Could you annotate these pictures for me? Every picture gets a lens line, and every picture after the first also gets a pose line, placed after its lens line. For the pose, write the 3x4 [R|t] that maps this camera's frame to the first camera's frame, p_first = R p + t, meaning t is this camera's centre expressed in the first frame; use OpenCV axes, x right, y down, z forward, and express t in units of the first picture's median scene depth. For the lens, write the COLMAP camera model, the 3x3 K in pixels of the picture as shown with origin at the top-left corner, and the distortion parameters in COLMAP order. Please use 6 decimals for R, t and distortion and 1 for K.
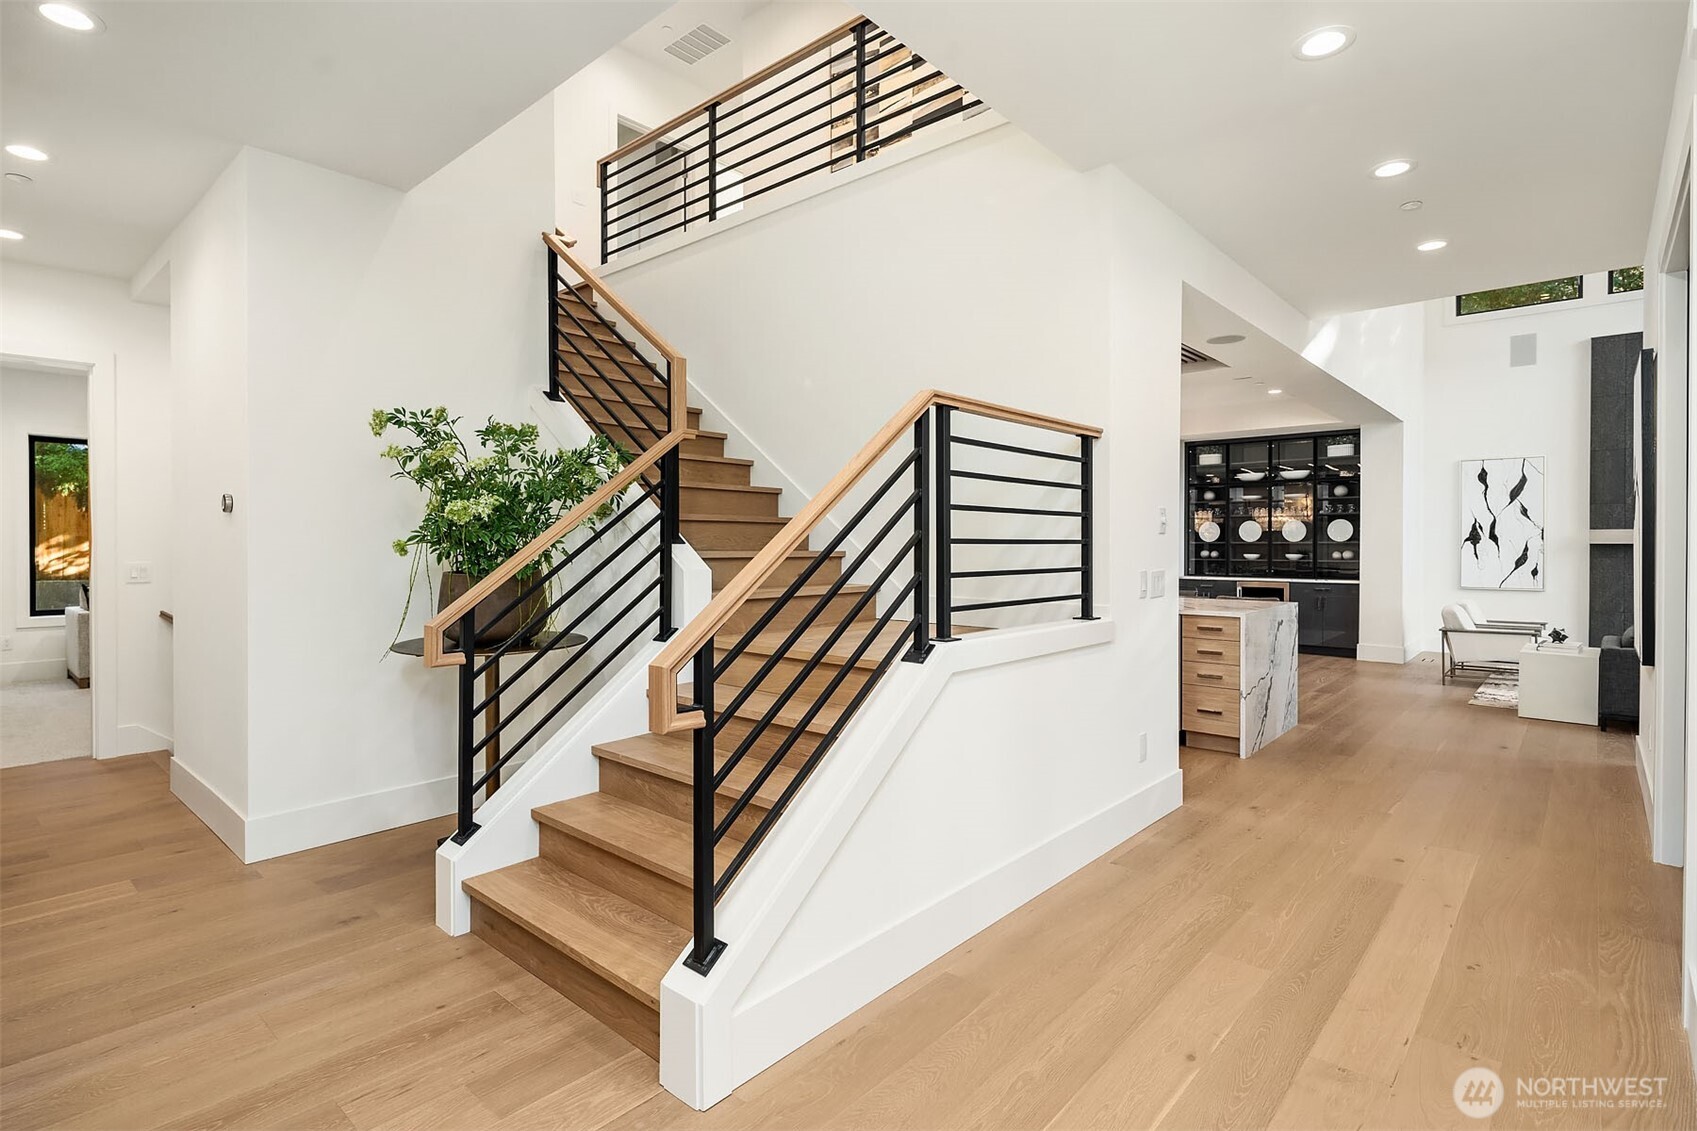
lens RADIAL K [[836.2, 0, 848.5], [0, 836.2, 565.5], [0, 0, 1]] dist [0.001537, -0.000031]
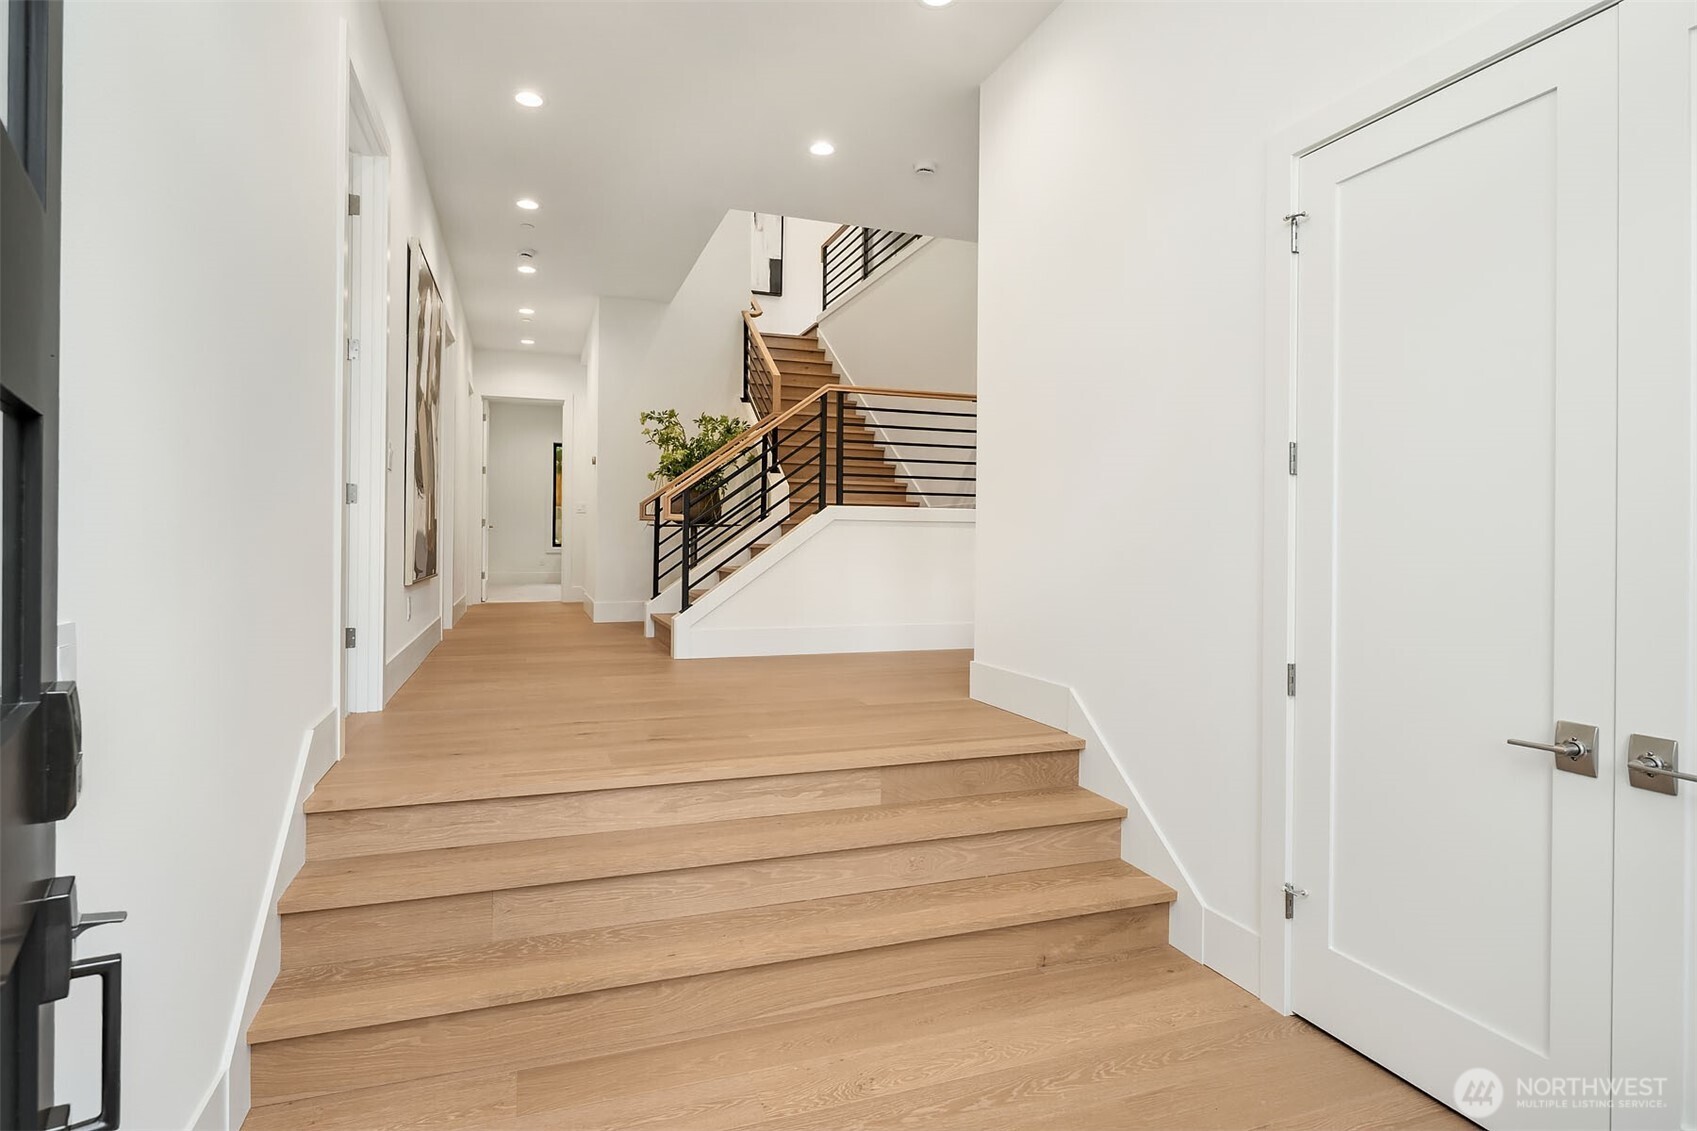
lens RADIAL K [[848.6, 0, 845.4], [0, 848.6, 546.4], [0, 0, 1]] dist [-0.001309, -0.000309]
pose [[0.887996, 0.008854, -0.459765, 0.808858], [-0.018263, 0.999705, -0.016021, 0.164180], [0.459488, 0.022623, 0.887896, -0.617158]]
